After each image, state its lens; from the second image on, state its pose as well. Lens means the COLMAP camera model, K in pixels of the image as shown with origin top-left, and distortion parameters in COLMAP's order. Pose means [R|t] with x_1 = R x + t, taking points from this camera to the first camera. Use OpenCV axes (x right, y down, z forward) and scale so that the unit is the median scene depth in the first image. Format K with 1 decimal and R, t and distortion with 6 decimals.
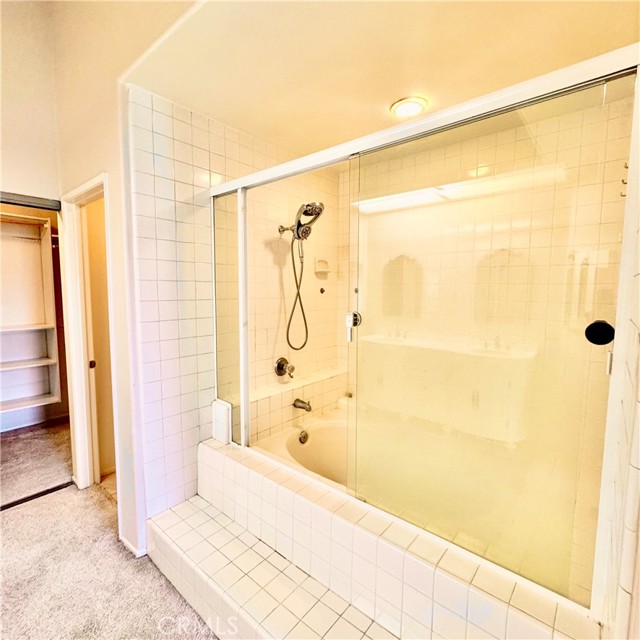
lens RADIAL K [[341.6, 0, 322.8], [0, 341.6, 319.3], [0, 0, 1]] dist [-0.001108, 0.000461]
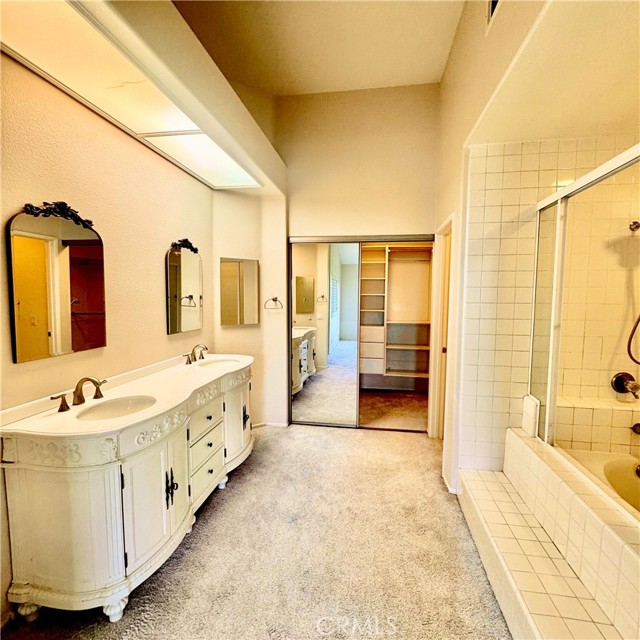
lens RADIAL K [[341.6, 0, 319.2], [0, 341.6, 320.1], [0, 0, 1]] dist [-0.001108, 0.000461]
pose [[0.501779, 0.058951, -0.862984, 0.282344], [-0.080048, 0.996558, 0.021532, 0.026752], [0.861284, 0.058276, 0.504771, -0.143080]]
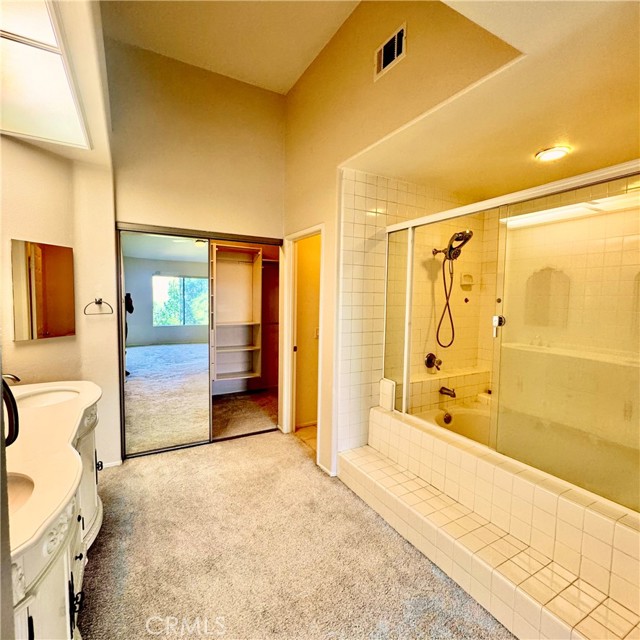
lens RADIAL K [[341.6, 0, 321.9], [0, 341.6, 320.6], [0, 0, 1]] dist [-0.001108, 0.000461]
pose [[0.932889, 0.033269, -0.358624, -0.057411], [-0.041347, 0.999034, -0.014876, 0.032948], [0.357782, 0.028705, 0.933364, -0.380674]]
